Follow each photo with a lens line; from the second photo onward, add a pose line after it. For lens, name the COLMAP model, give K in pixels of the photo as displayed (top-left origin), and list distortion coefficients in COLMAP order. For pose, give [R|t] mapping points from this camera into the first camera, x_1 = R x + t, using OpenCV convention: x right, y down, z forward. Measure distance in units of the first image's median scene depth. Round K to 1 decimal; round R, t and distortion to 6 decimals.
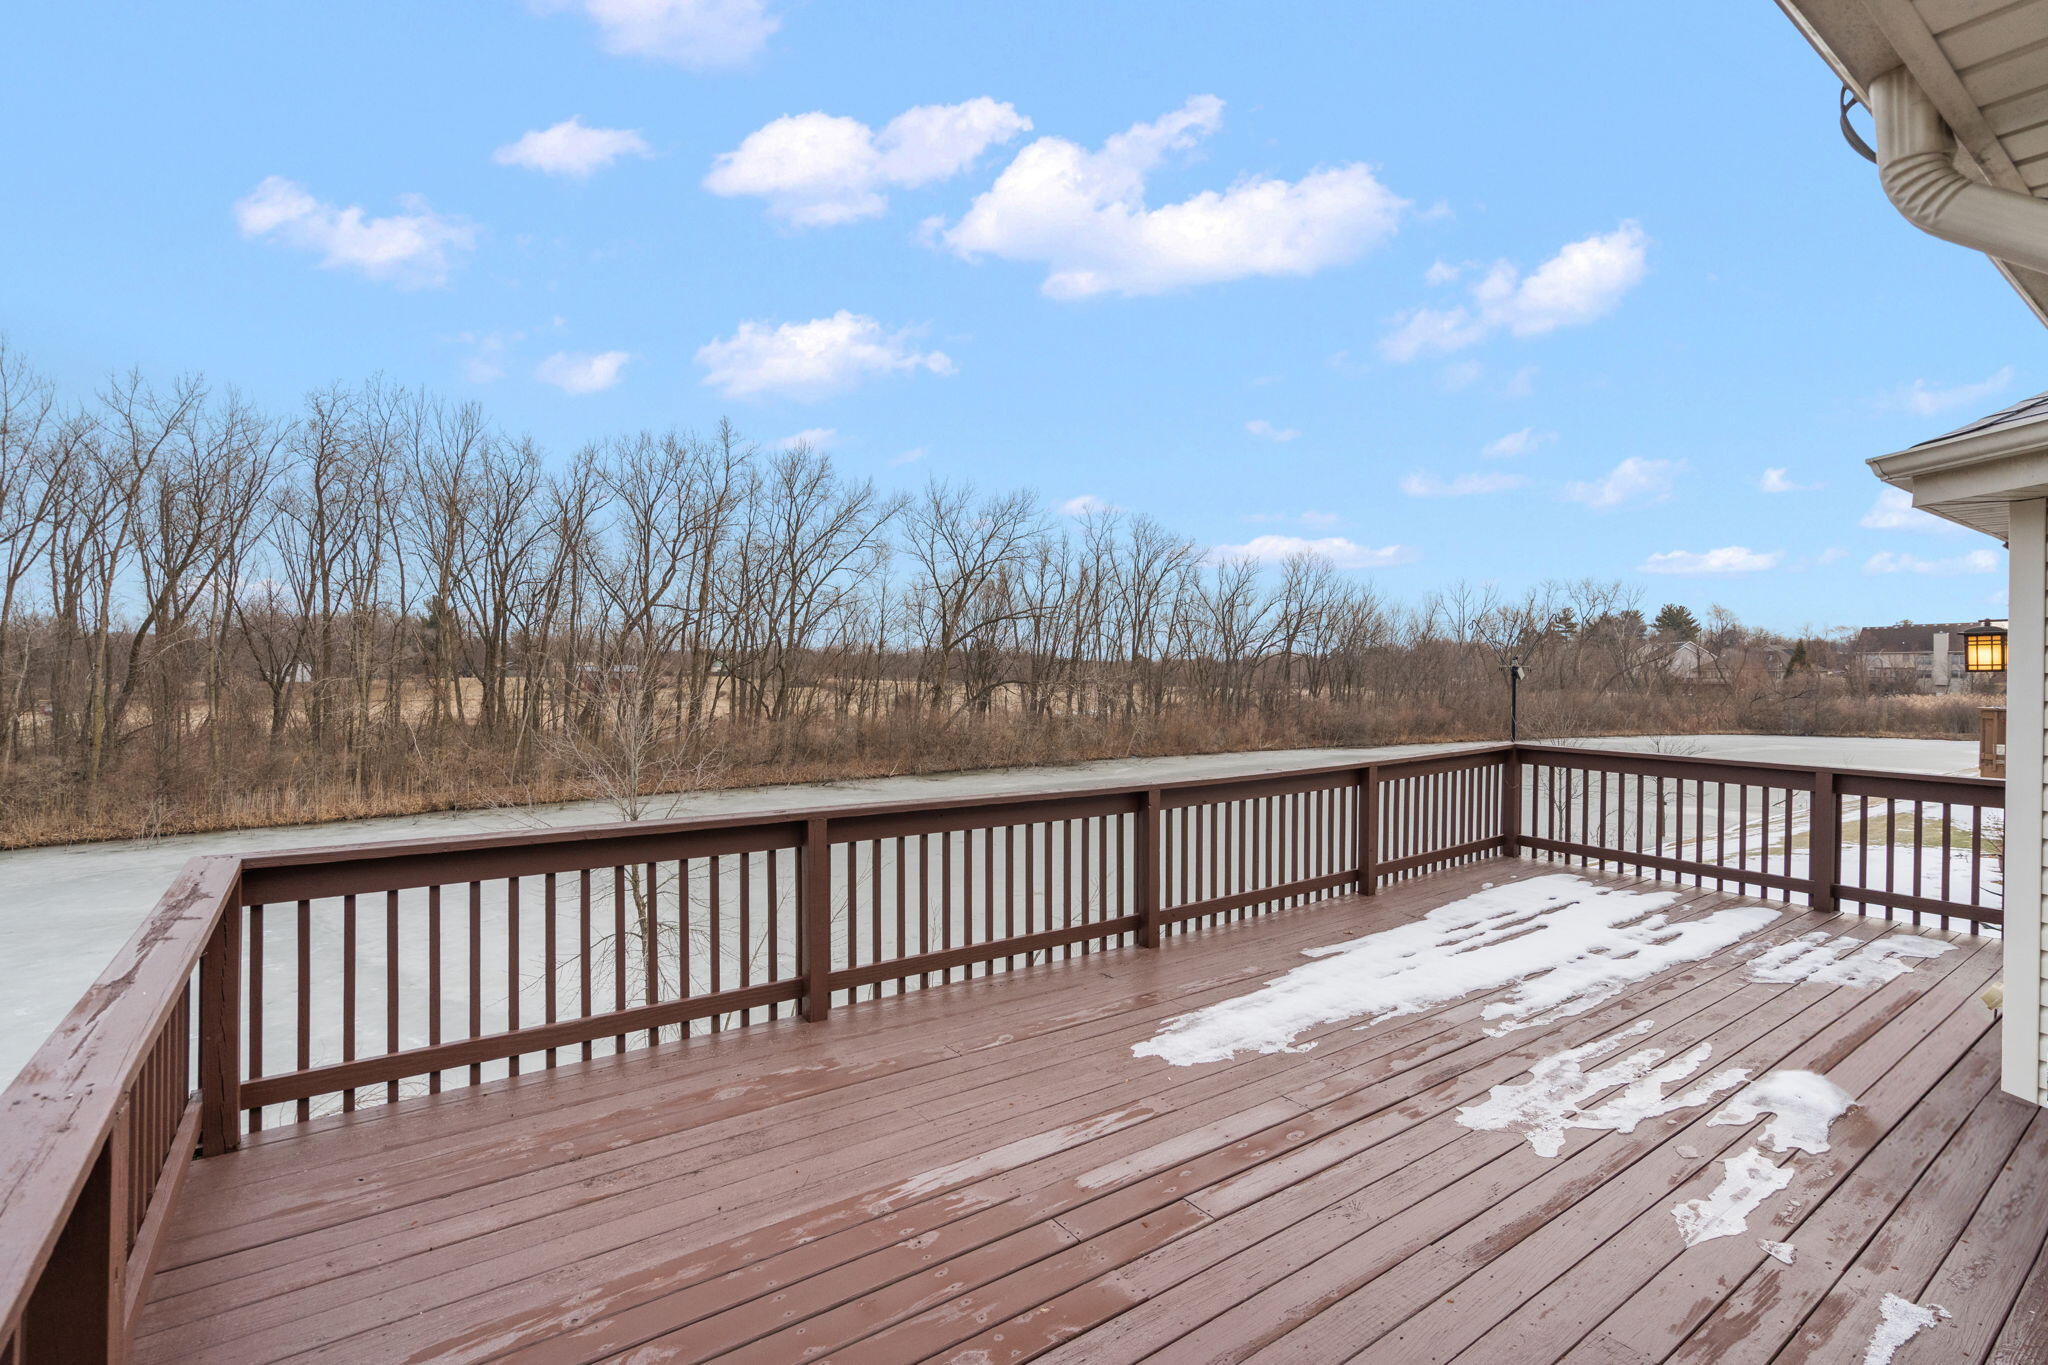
lens RADIAL K [[929.5, 0, 1029.0], [0, 929.5, 685.1], [0, 0, 1]] dist [-0.001075, 0.000858]
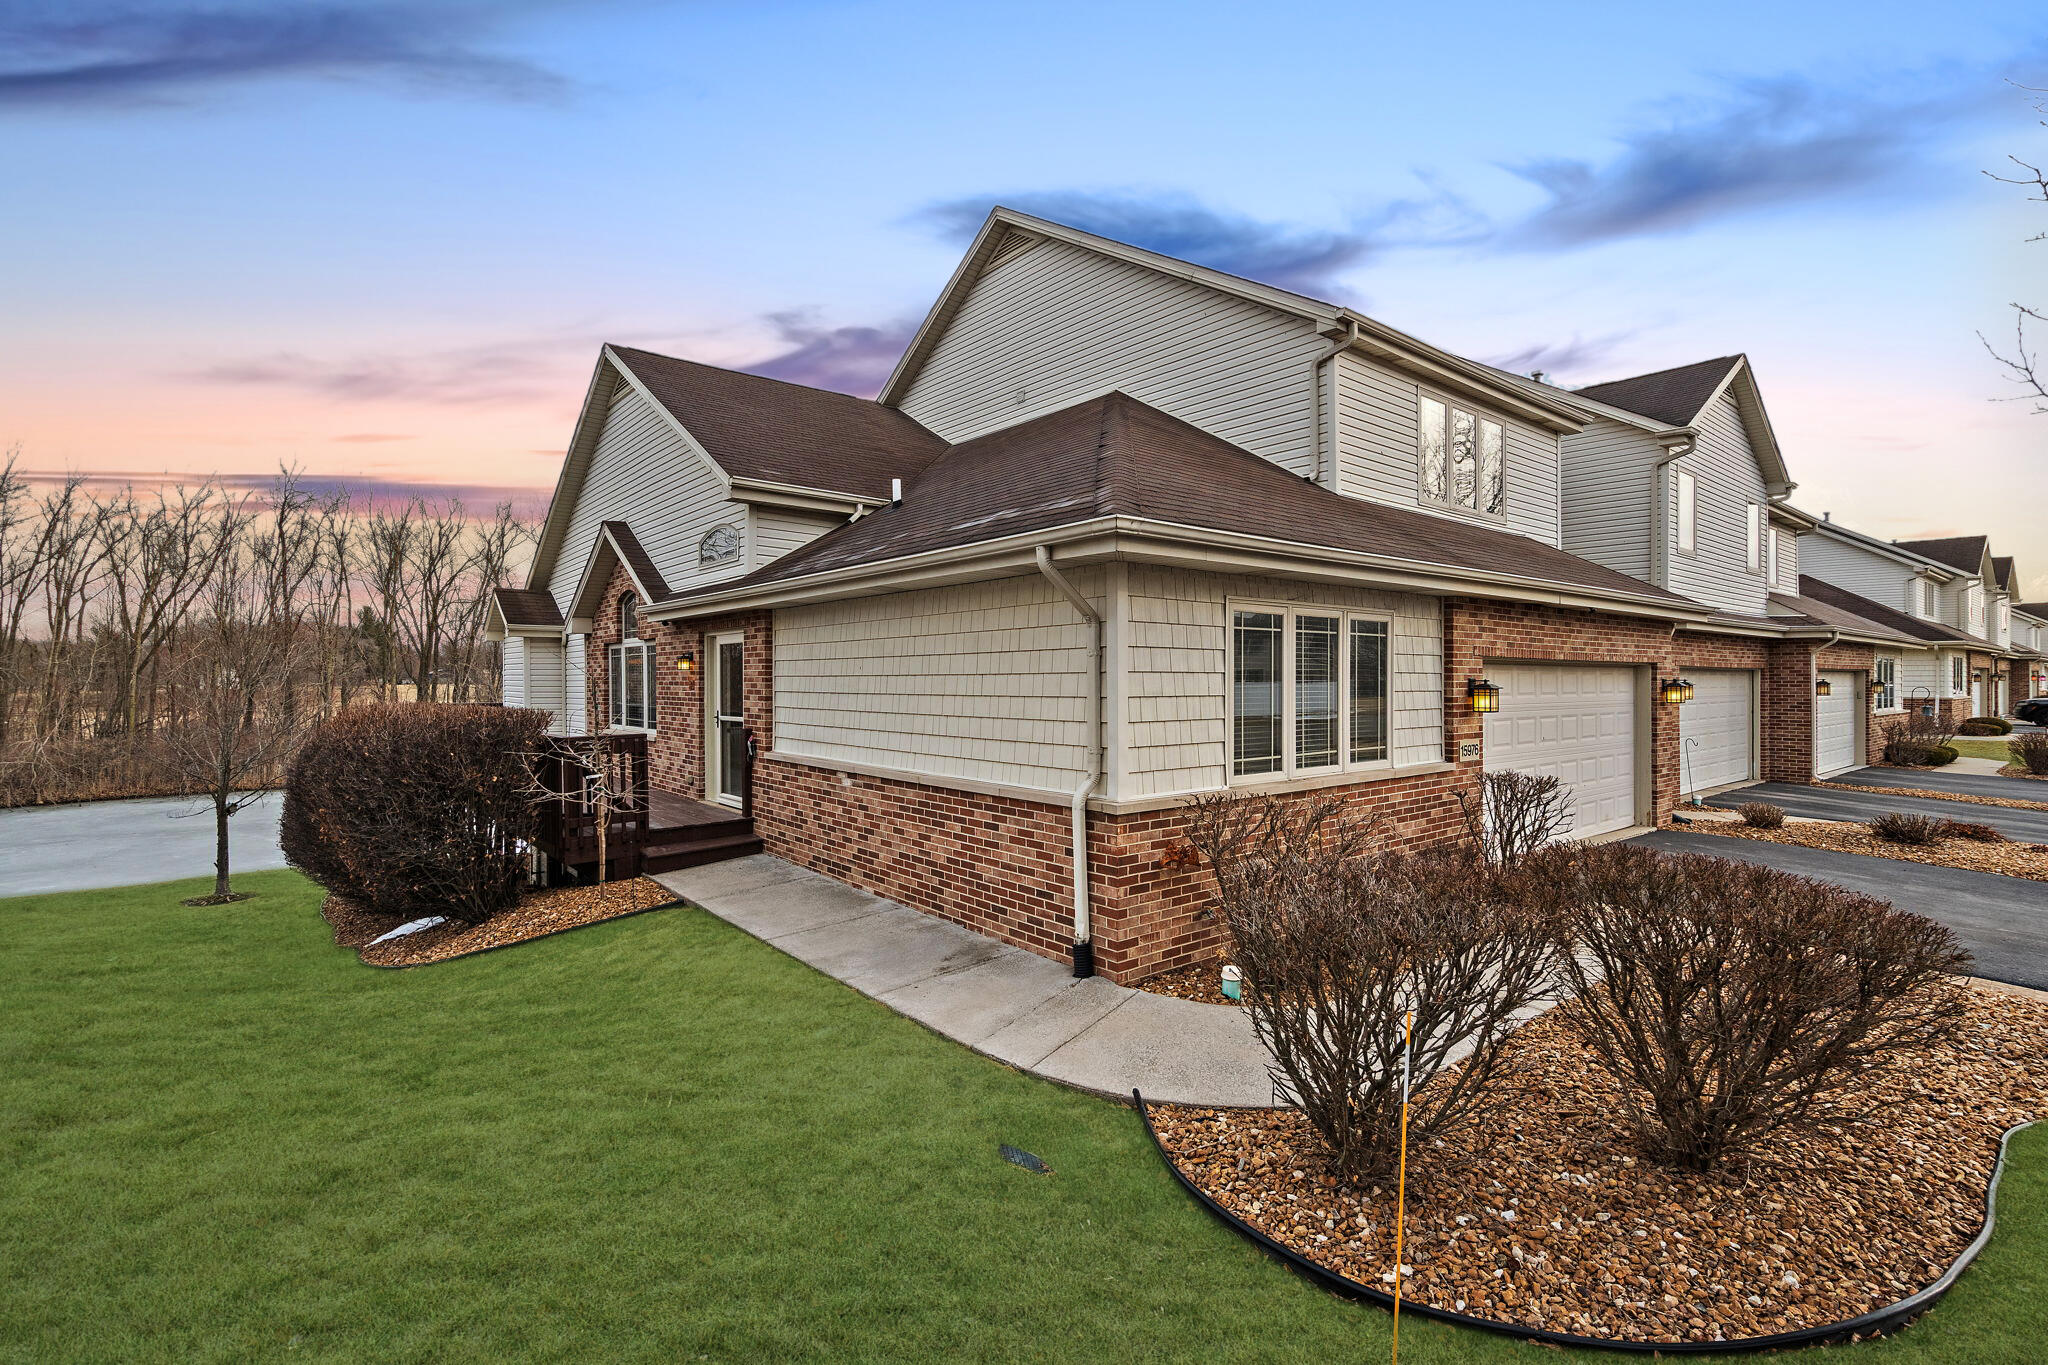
lens RADIAL K [[929.5, 0, 1016.0], [0, 929.5, 676.1], [0, 0, 1]] dist [-0.001075, 0.000858]
pose [[0.998996, -0.003183, 0.044677, 0.142059], [0.003845, 0.999884, -0.014746, 0.003931], [-0.044625, 0.014903, 0.998893, -0.253749]]
